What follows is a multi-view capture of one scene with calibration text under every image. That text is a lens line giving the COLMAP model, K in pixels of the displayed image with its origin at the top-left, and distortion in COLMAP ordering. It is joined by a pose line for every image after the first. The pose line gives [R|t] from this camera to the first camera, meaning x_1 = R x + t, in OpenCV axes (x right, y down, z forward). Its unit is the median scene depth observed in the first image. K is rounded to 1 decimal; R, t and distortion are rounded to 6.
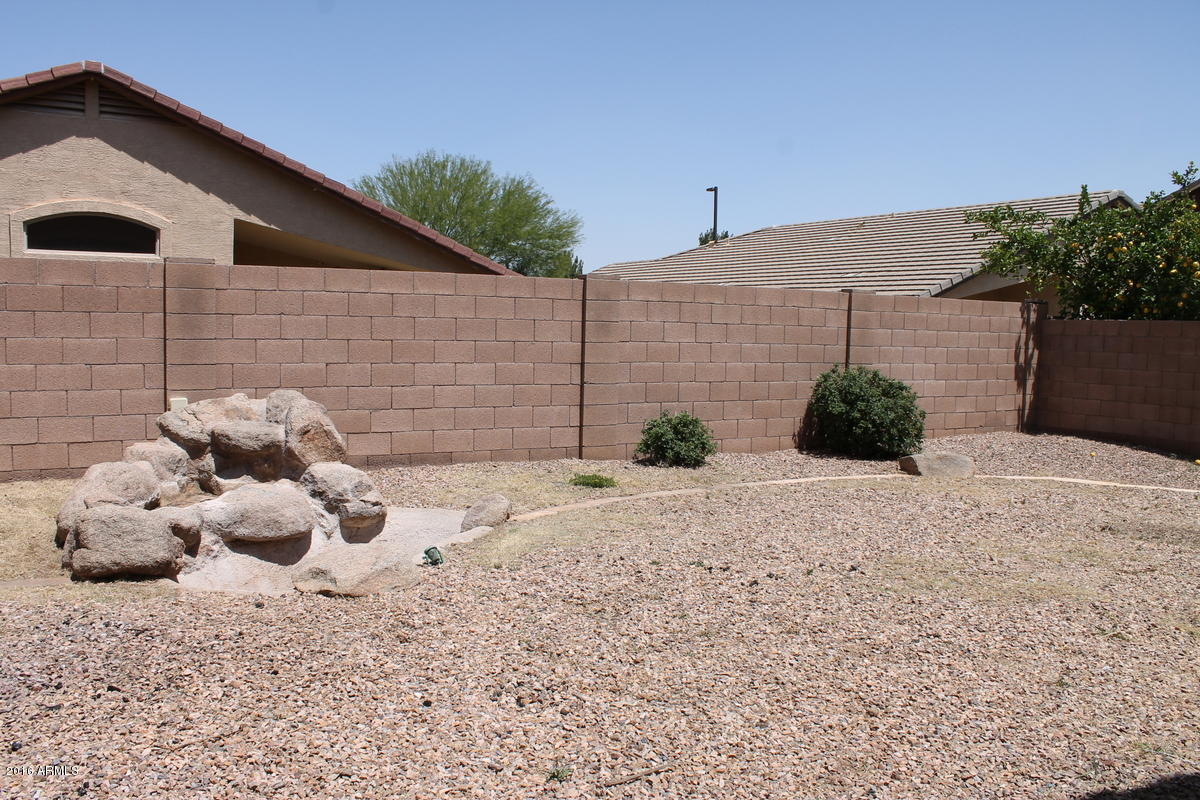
lens RADIAL K [[1010.6, 0, 591.1], [0, 1010.6, 401.1], [0, 0, 1]] dist [-0.166770, 0.151750]
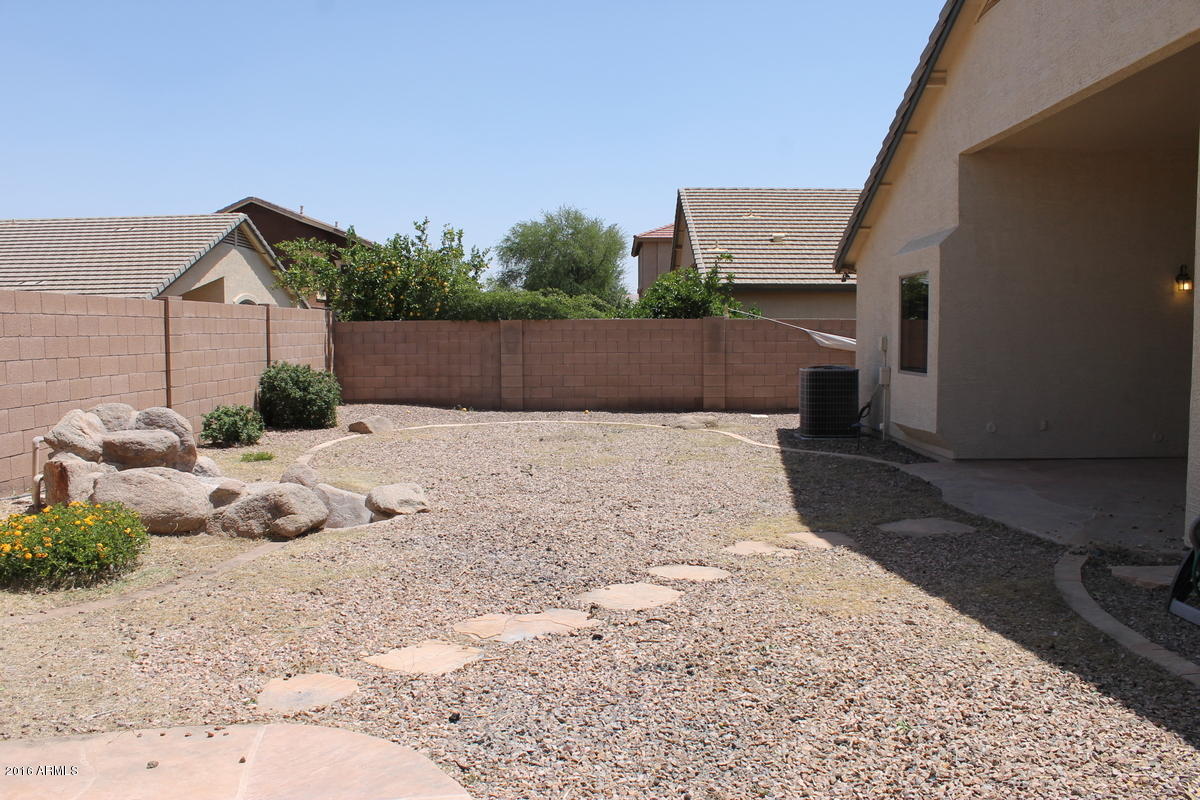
lens RADIAL K [[1010.6, 0, 591.1], [0, 1010.6, 401.1], [0, 0, 1]] dist [-0.166770, 0.151750]
pose [[0.511397, -0.085549, 0.855076, -0.636337], [0.081427, 0.995379, 0.050886, -0.016822], [-0.855478, 0.043604, 0.516000, -0.026506]]
